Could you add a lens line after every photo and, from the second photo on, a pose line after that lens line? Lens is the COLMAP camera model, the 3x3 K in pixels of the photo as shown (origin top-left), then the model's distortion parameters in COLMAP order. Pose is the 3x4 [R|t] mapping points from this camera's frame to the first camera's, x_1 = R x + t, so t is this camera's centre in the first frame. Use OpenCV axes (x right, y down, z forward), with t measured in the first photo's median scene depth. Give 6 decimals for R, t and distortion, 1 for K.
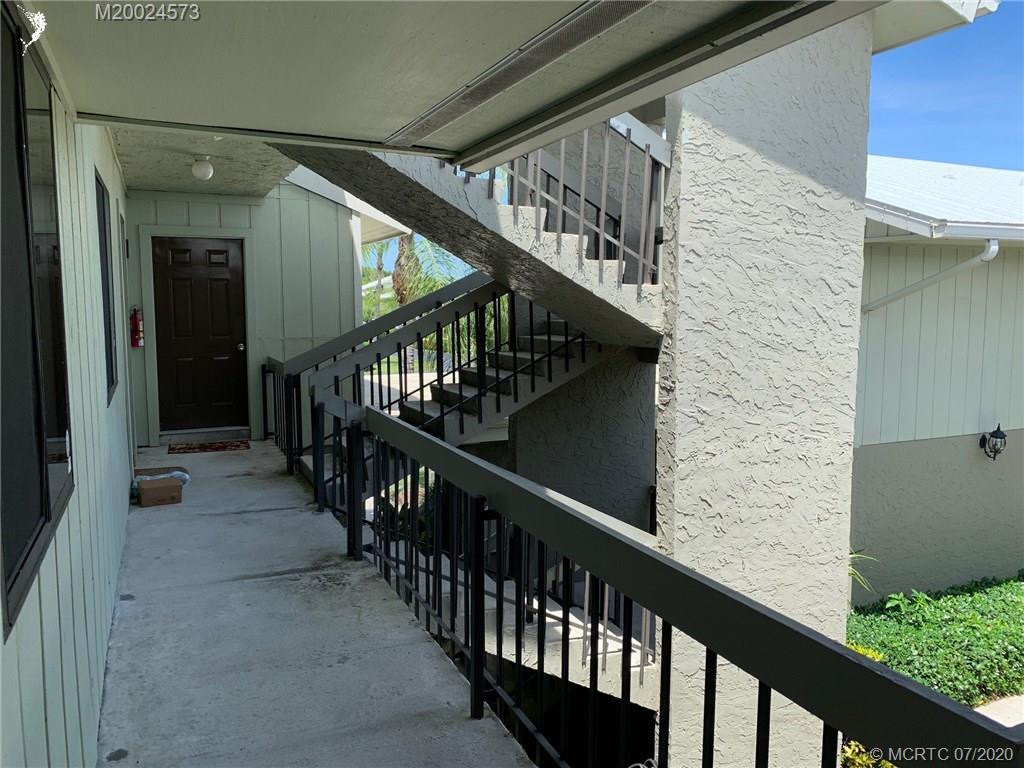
lens RADIAL K [[785.7, 0, 519.7], [0, 785.7, 373.8], [0, 0, 1]] dist [0.014872, -0.013230]
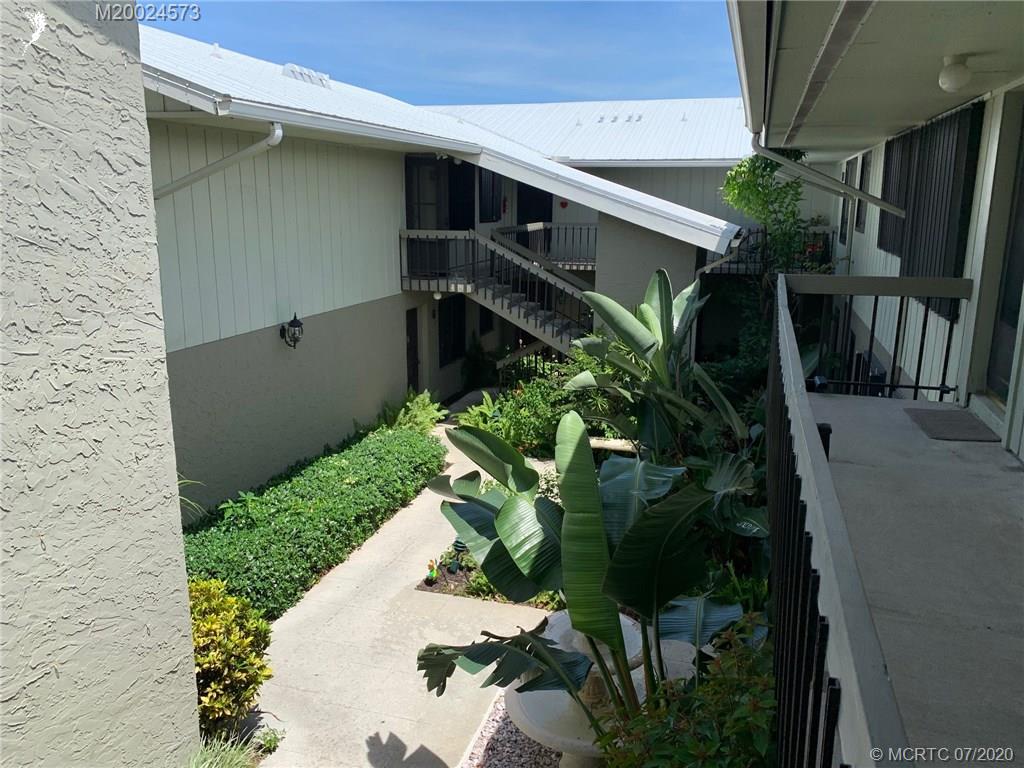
lens RADIAL K [[785.7, 0, 519.7], [0, 785.7, 373.8], [0, 0, 1]] dist [0.014872, -0.013230]
pose [[0.655951, -0.160511, 0.737539, 0.041579], [0.062525, 0.985324, 0.158828, -0.003987], [-0.752209, -0.058068, 0.656361, 0.135554]]
